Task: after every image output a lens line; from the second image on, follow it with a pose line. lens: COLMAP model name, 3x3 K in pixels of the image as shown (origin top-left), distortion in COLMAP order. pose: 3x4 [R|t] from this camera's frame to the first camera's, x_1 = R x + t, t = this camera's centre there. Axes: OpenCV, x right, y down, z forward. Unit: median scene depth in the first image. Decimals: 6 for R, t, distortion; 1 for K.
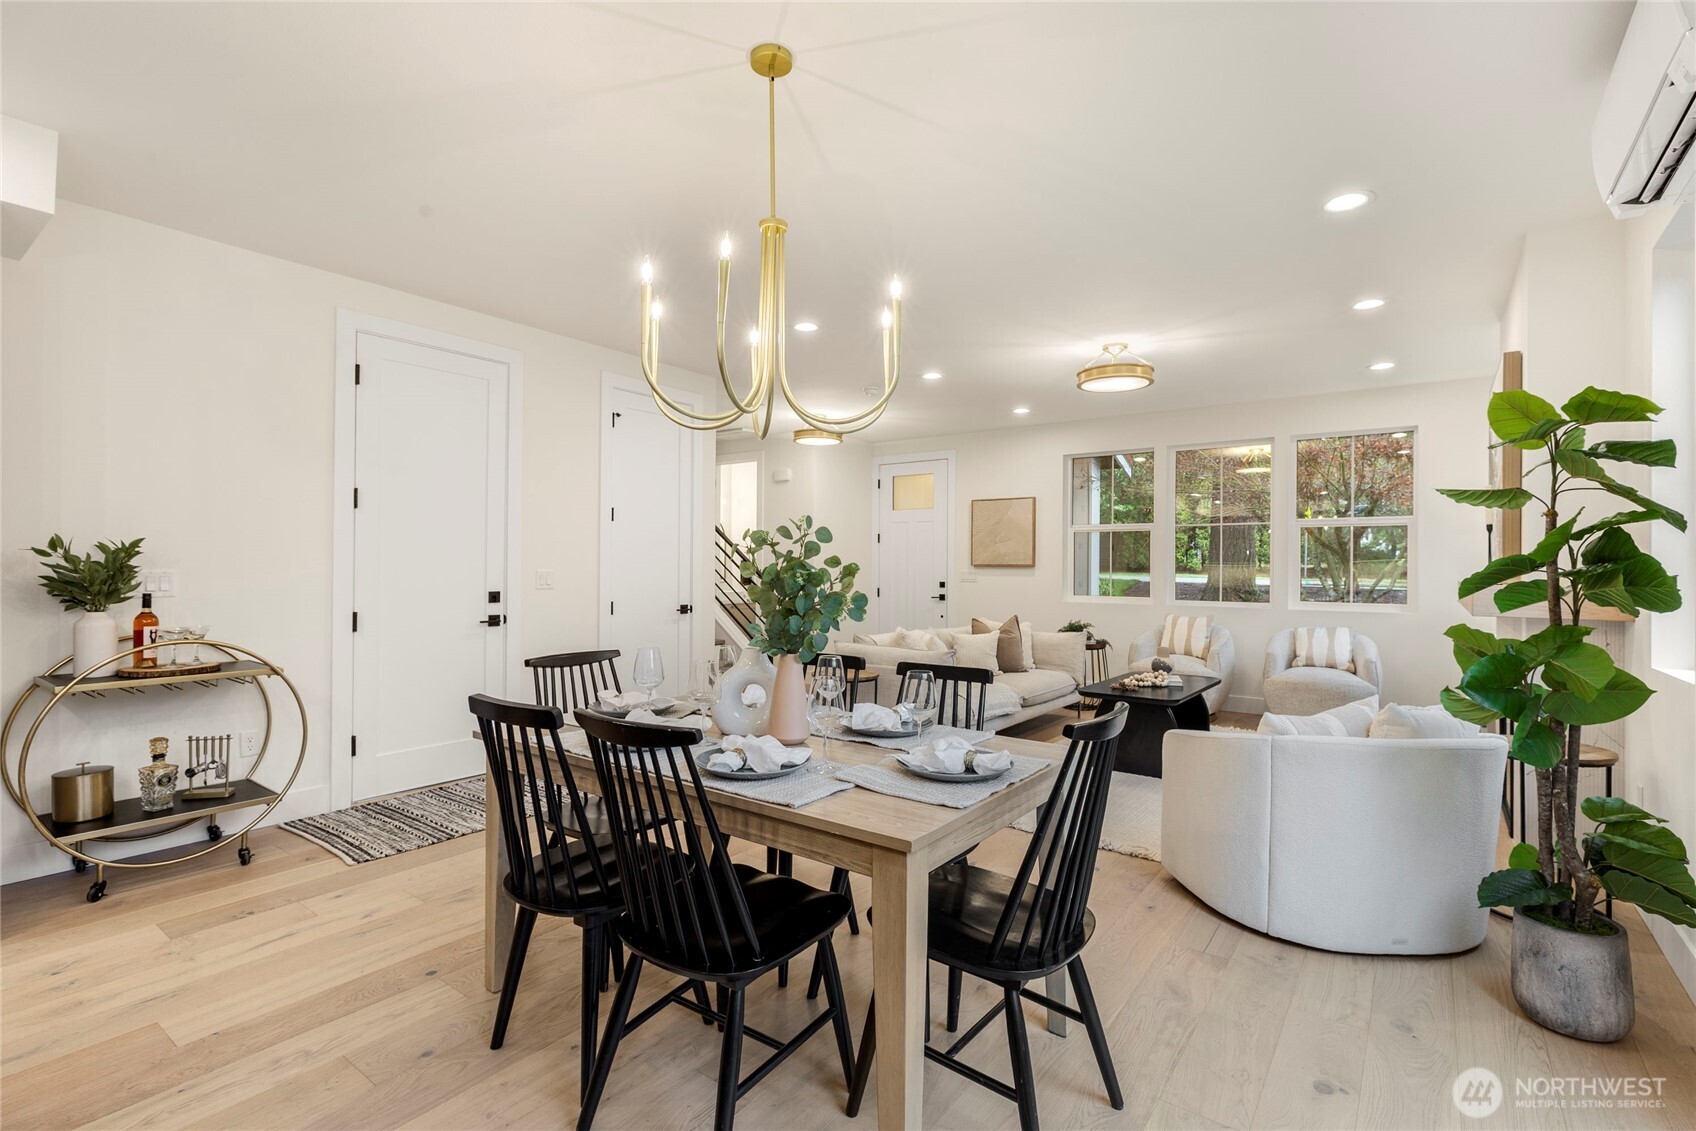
lens RADIAL K [[783.7, 0, 841.8], [0, 783.7, 563.6], [0, 0, 1]] dist [0.014026, 0.000152]
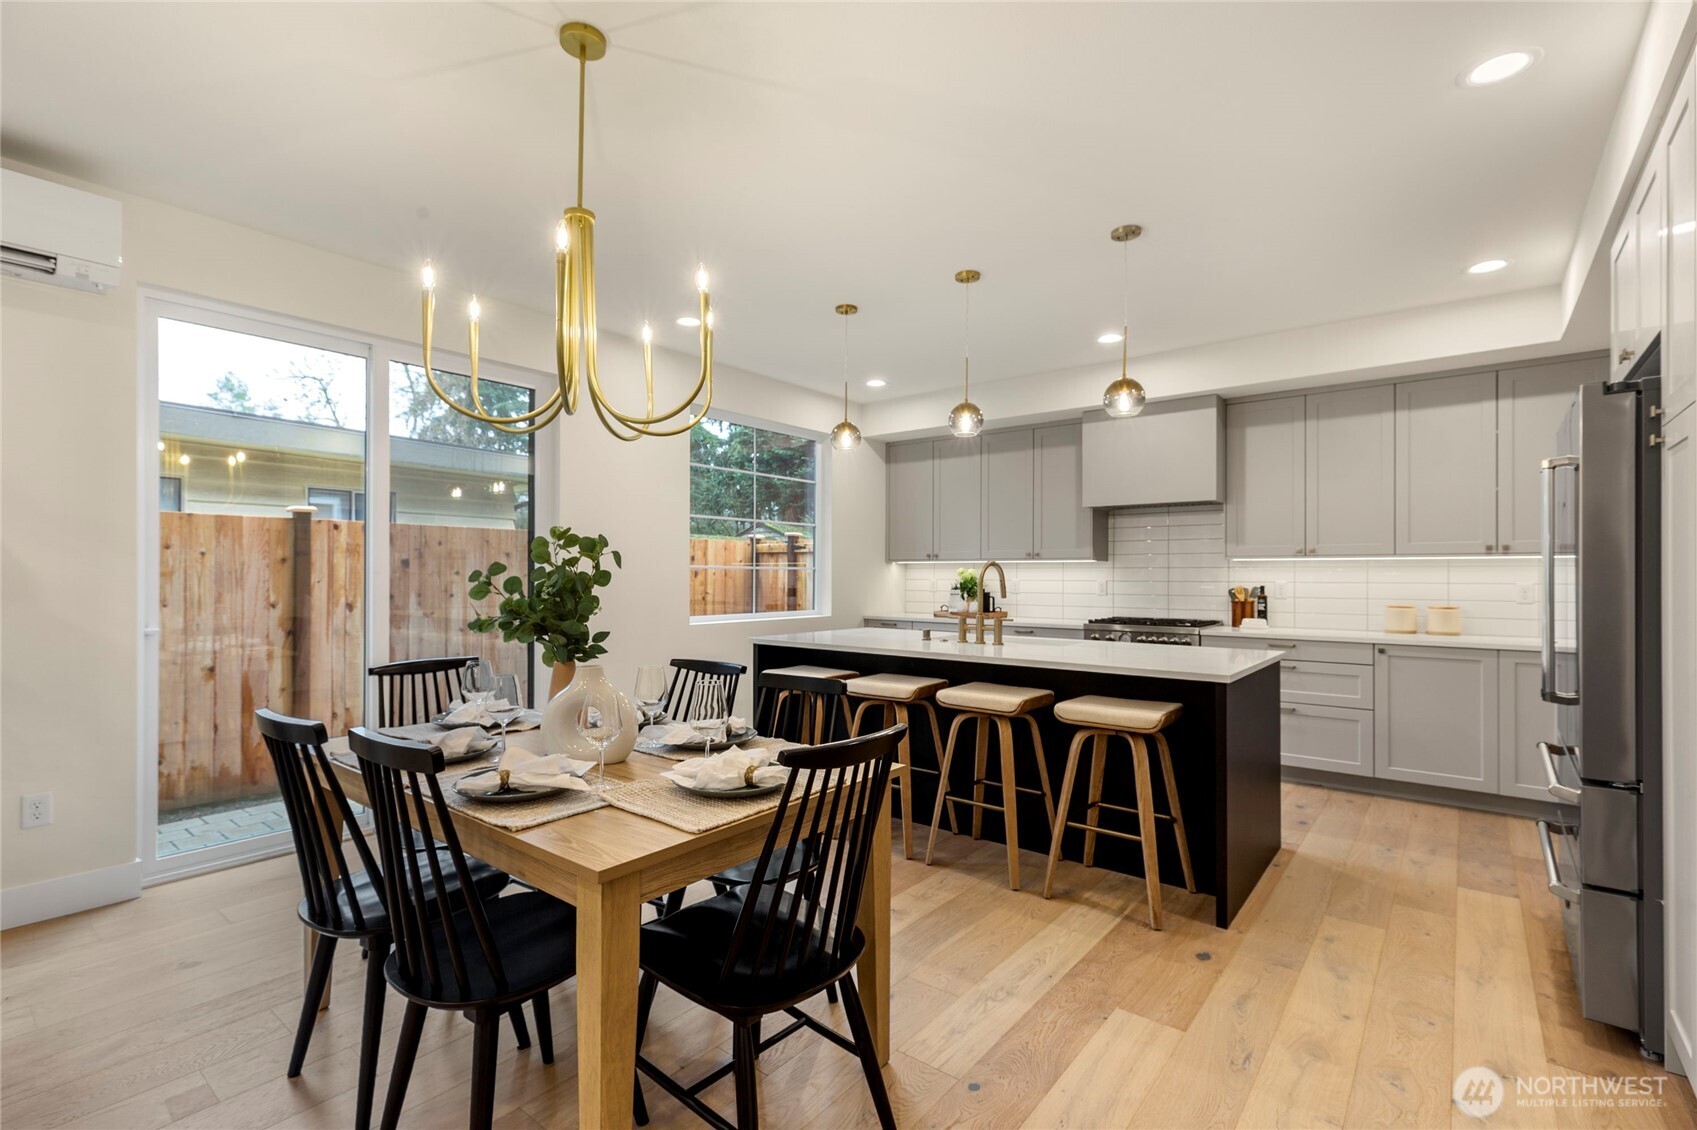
lens RADIAL K [[784.2, 0, 853.0], [0, 784.2, 580.3], [0, 0, 1]] dist [0.014026, 0.000152]
pose [[-0.999710, -0.011549, 0.021128, -0.306658], [-0.011455, 0.999924, 0.004547, 0.004335], [-0.021179, 0.004304, -0.999766, 1.345333]]
